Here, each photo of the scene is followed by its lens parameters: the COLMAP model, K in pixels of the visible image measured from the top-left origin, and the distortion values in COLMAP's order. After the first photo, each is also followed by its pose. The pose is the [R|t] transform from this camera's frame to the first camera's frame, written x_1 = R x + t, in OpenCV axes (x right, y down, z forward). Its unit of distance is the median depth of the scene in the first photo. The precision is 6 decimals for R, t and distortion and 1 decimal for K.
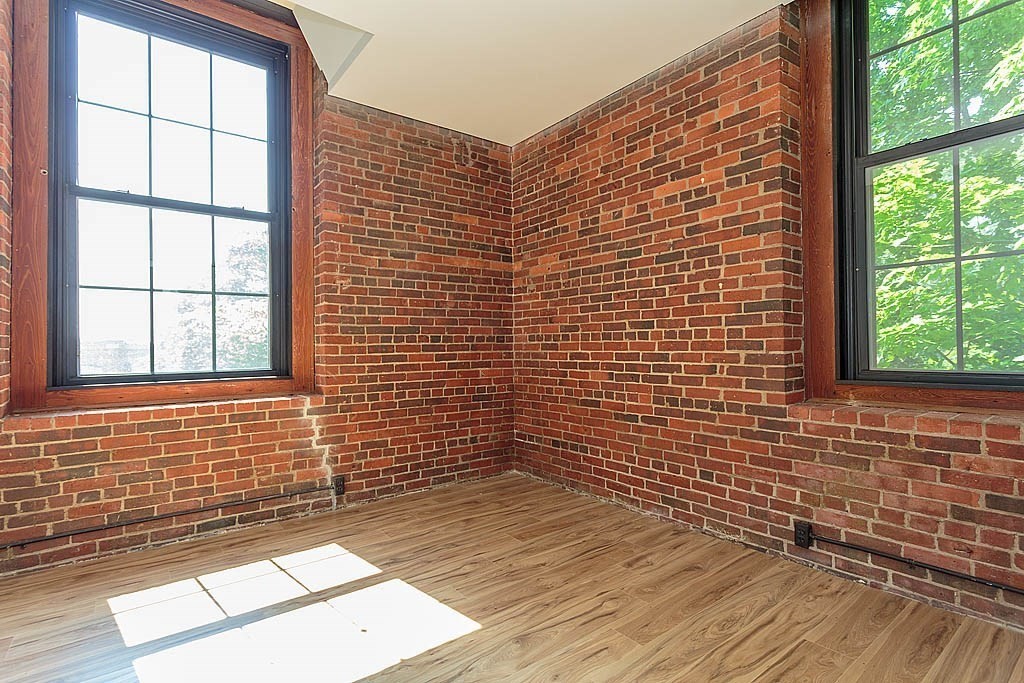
lens RADIAL K [[496.4, 0, 509.0], [0, 496.4, 343.4], [0, 0, 1]] dist [0.002269, 0.000602]
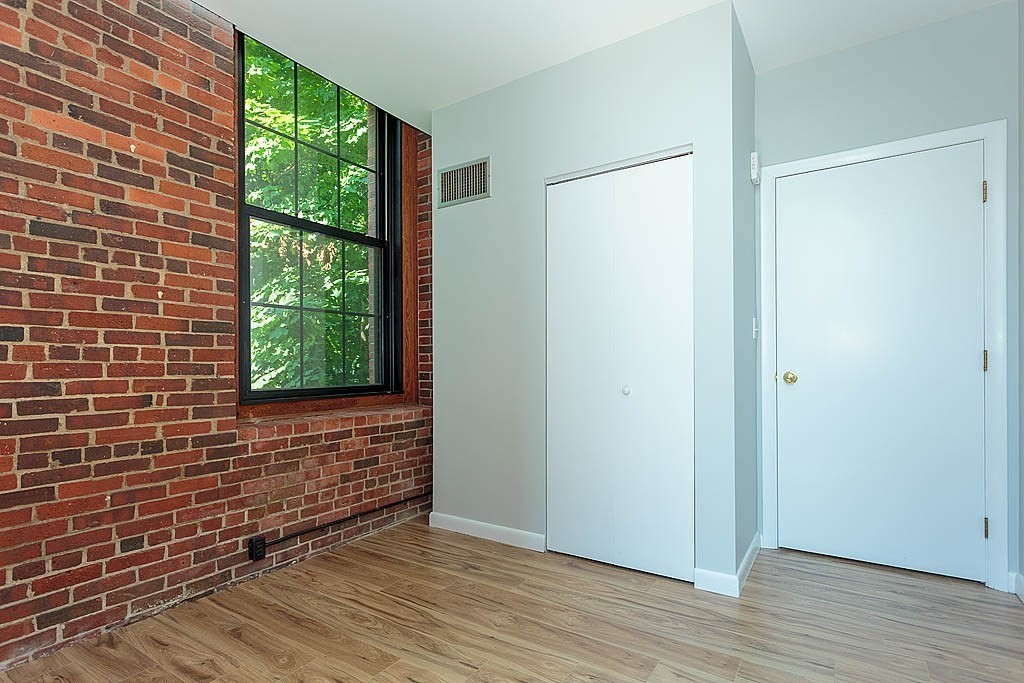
lens RADIAL K [[505.0, 0, 512.2], [0, 505.0, 363.9], [0, 0, 1]] dist [0.003176, 0.000740]
pose [[-0.325233, 0.011970, 0.945558, -0.543487], [0.000464, 0.999922, -0.012499, 0.005648], [-0.945634, -0.003626, -0.325213, 0.754633]]
